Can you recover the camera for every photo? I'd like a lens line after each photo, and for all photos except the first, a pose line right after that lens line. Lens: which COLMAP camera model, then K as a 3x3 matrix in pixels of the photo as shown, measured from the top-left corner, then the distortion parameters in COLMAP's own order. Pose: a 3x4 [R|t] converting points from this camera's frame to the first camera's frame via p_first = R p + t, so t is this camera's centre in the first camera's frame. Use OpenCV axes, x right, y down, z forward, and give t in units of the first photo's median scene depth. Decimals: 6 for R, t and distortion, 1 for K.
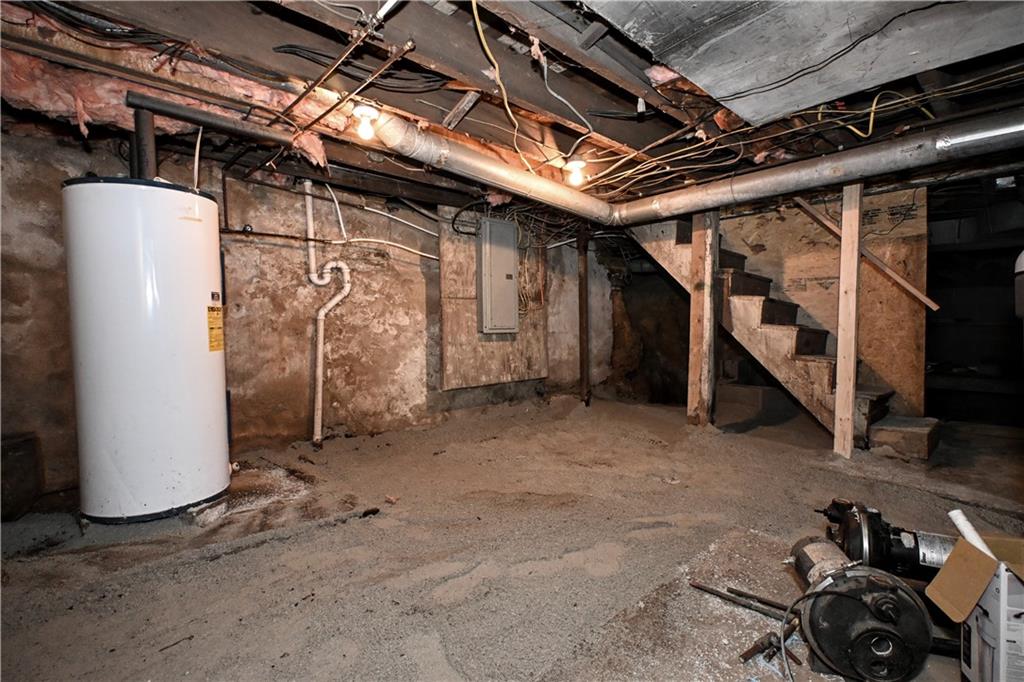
lens RADIAL K [[492.8, 0, 512.0], [0, 492.8, 341.0], [0, 0, 1]] dist [-0.000971, -0.000984]
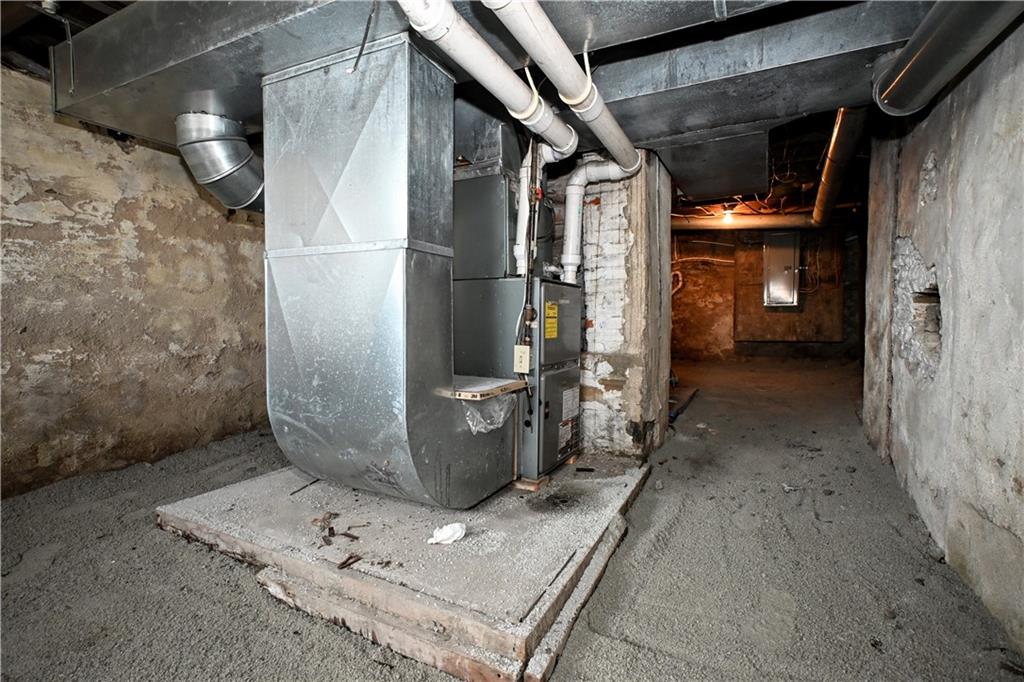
lens RADIAL K [[492.8, 0, 512.0], [0, 492.8, 341.0], [0, 0, 1]] dist [-0.000971, -0.000984]
pose [[0.329736, 0.050767, -0.942707, 1.203814], [-0.032621, 0.998569, 0.042365, 0.054897], [0.943509, 0.016783, 0.330921, -0.273098]]
